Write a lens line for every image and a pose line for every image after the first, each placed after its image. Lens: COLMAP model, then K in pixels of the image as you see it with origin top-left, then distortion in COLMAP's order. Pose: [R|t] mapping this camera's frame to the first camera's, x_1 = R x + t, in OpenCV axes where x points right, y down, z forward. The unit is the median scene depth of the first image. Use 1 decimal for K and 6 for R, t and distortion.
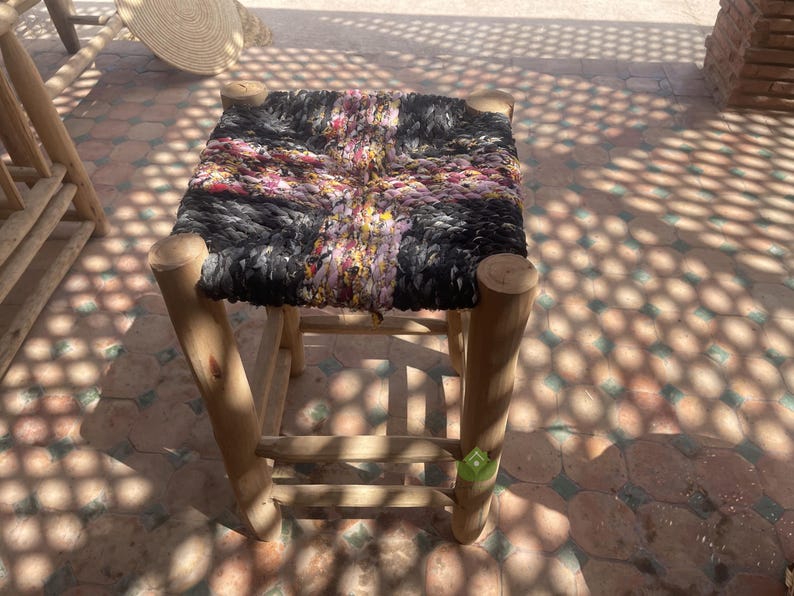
lens RADIAL K [[538.2, 0, 397.0], [0, 538.2, 298.0], [0, 0, 1]] dist [0.035005, -0.038173]
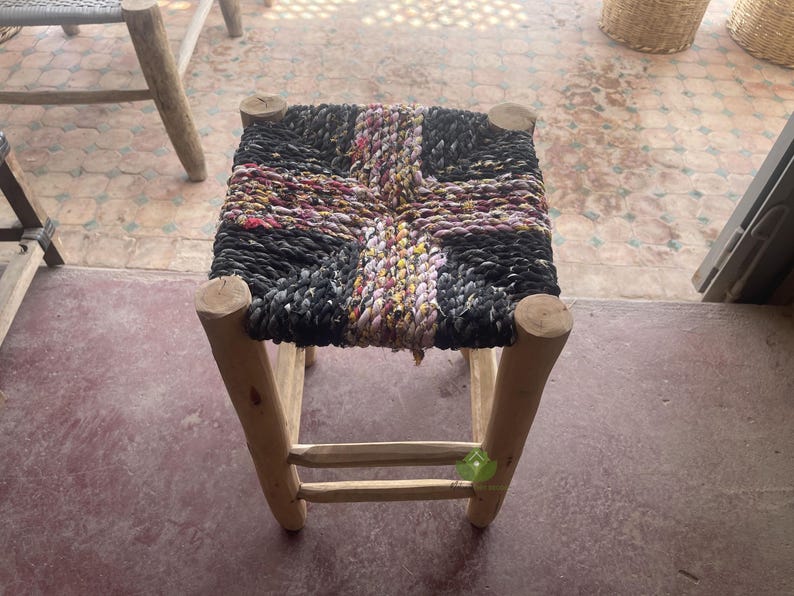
lens RADIAL K [[538.2, 0, 397.0], [0, 538.2, 298.0], [0, 0, 1]] dist [0.035005, -0.038173]
pose [[0.999533, -0.015730, 0.026189, -0.093500], [0.013341, 0.995940, 0.089029, -0.154818], [-0.027483, -0.088638, 0.995685, -0.025640]]
